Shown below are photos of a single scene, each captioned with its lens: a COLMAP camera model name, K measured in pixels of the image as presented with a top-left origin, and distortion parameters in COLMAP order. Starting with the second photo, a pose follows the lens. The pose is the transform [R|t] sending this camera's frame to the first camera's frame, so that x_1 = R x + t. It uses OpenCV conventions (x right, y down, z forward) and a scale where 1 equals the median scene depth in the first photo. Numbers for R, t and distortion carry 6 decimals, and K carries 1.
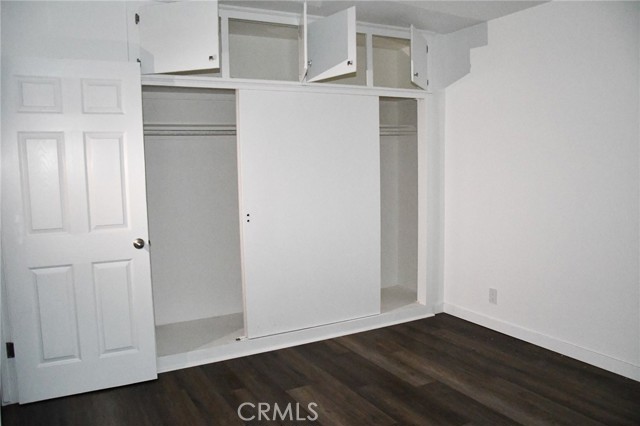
lens RADIAL K [[505.9, 0, 320.3], [0, 505.9, 220.8], [0, 0, 1]] dist [-0.147305, 0.122026]
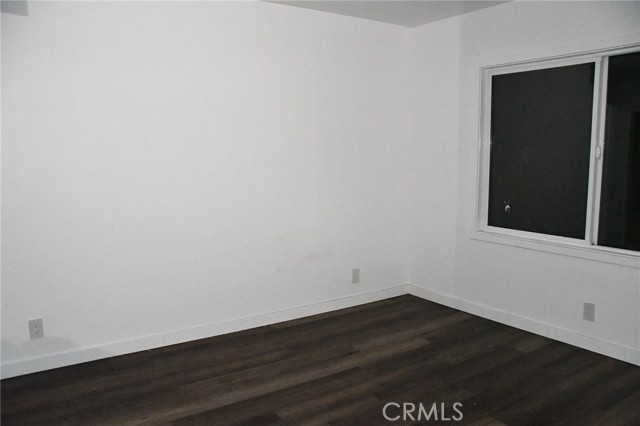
lens RADIAL K [[505.9, 0, 320.3], [0, 505.9, 220.8], [0, 0, 1]] dist [-0.147305, 0.122026]
pose [[-0.120570, -0.129077, 0.984277, -0.525409], [0.095109, 0.985447, 0.140881, -0.104217], [-0.988138, 0.110600, -0.106539, 0.703995]]
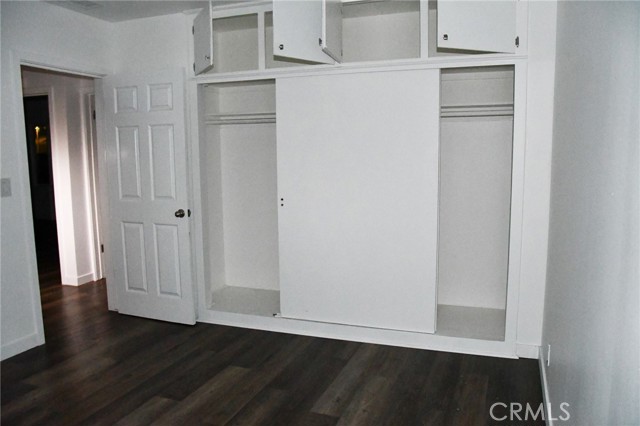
lens RADIAL K [[505.9, 0, 320.3], [0, 505.9, 220.8], [0, 0, 1]] dist [-0.147305, 0.122026]
pose [[0.656678, 0.119313, -0.744673, 0.704657], [-0.088588, 0.992774, 0.080944, -0.060072], [0.748950, 0.012815, 0.662502, 0.375475]]
